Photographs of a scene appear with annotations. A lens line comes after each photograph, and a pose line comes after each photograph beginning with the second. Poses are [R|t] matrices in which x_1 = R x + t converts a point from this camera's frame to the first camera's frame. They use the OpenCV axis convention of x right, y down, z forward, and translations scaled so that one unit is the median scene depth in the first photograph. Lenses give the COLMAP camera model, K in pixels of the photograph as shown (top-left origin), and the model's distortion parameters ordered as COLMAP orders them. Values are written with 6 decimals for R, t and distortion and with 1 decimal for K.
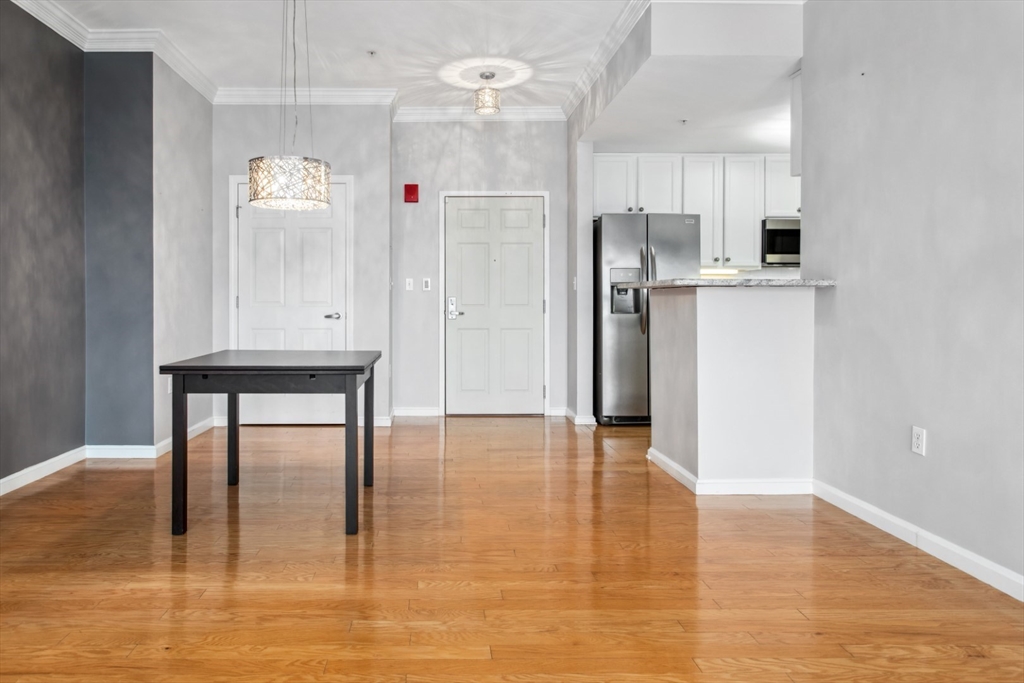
lens RADIAL K [[648.9, 0, 434.5], [0, 648.9, 302.2], [0, 0, 1]] dist [-0.001225, 0.027728]
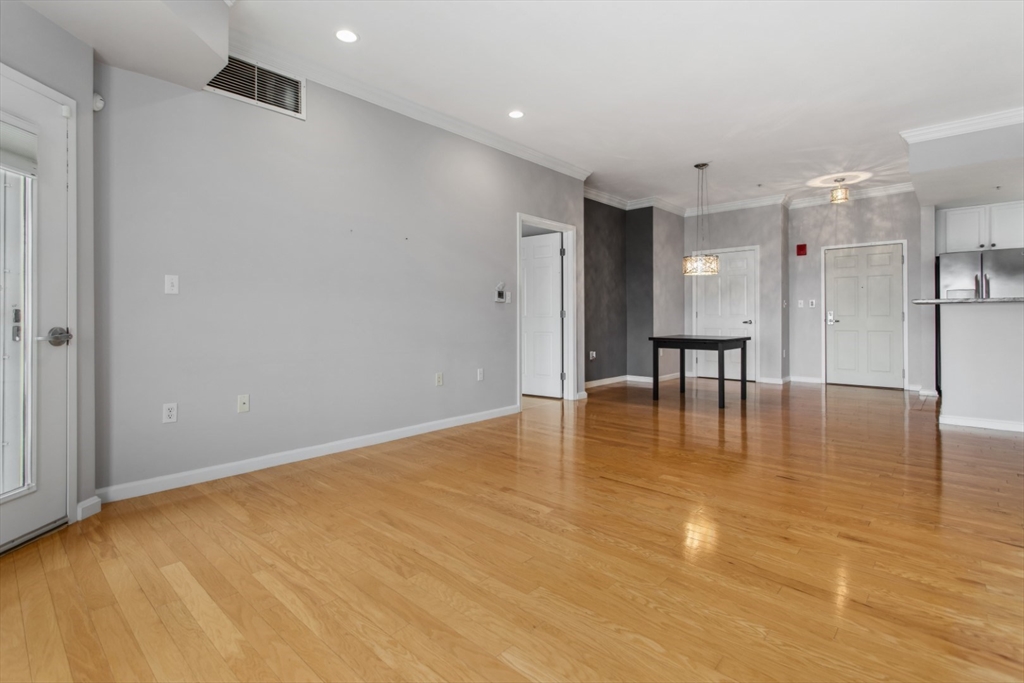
lens RADIAL K [[490.9, 0, 516.2], [0, 490.9, 317.0], [0, 0, 1]] dist [0.002758, 0.000976]
pose [[0.741960, -0.004426, -0.670429, 0.292070], [0.002294, 0.999989, -0.004063, 0.011038], [0.670440, 0.001476, 0.741962, -0.481322]]
